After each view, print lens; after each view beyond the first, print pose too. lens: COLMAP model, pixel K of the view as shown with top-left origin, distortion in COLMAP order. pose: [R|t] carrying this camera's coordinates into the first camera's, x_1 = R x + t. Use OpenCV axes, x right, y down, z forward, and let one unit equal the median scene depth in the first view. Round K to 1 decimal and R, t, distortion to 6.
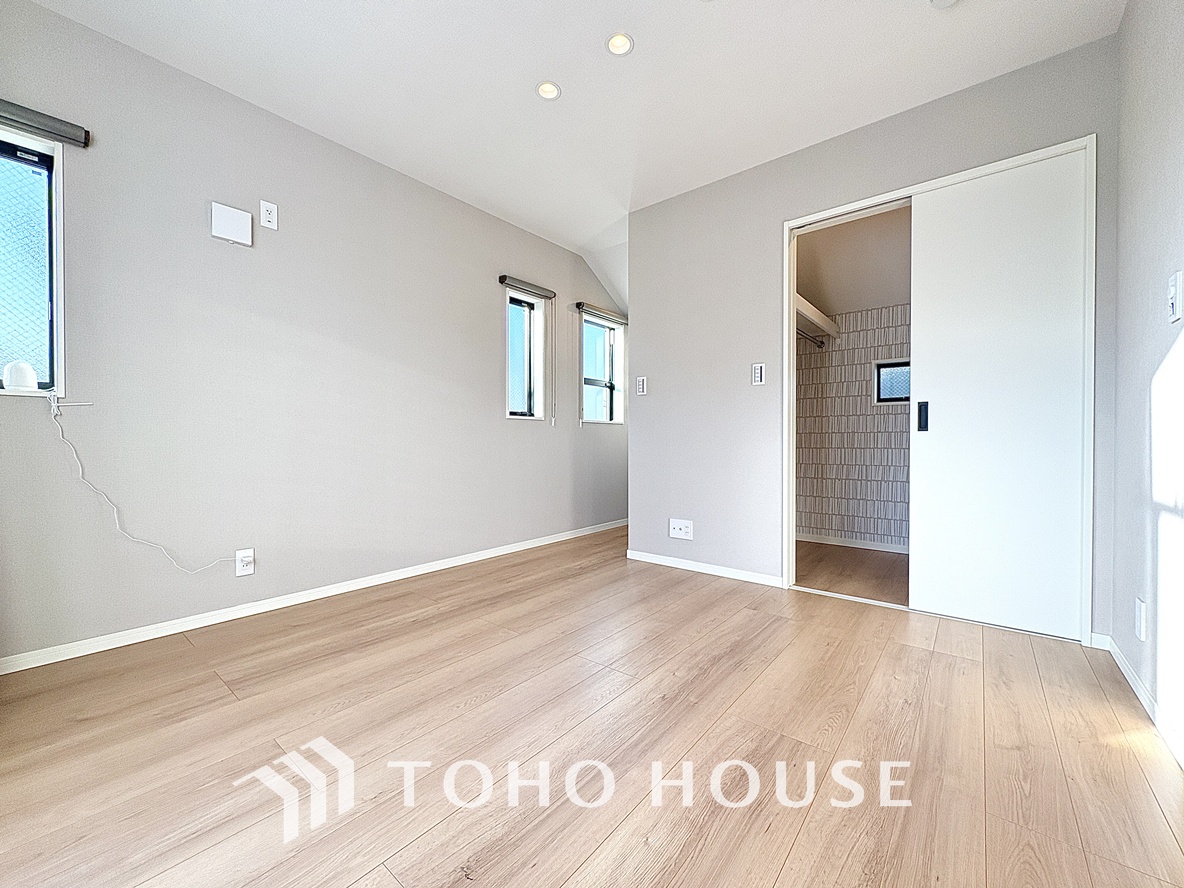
lens RADIAL K [[471.6, 0, 588.6], [0, 471.6, 441.0], [0, 0, 1]] dist [-0.002222, -0.000423]
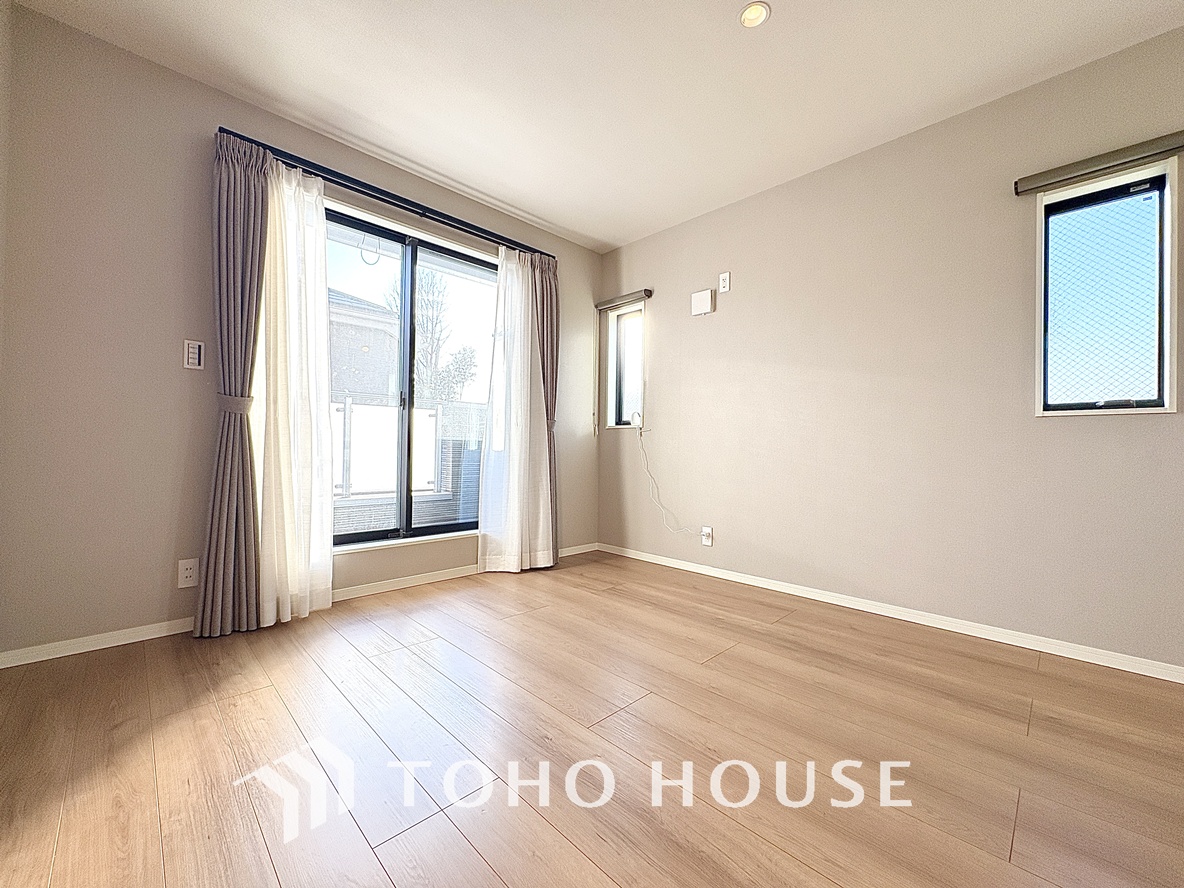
lens RADIAL K [[471.6, 0, 588.9], [0, 471.6, 447.3], [0, 0, 1]] dist [-0.002222, -0.000423]
pose [[-0.103848, 0.006601, -0.994571, 0.693075], [-0.006271, 0.999954, 0.007292, -0.018583], [0.994573, 0.006994, -0.103802, 0.758396]]
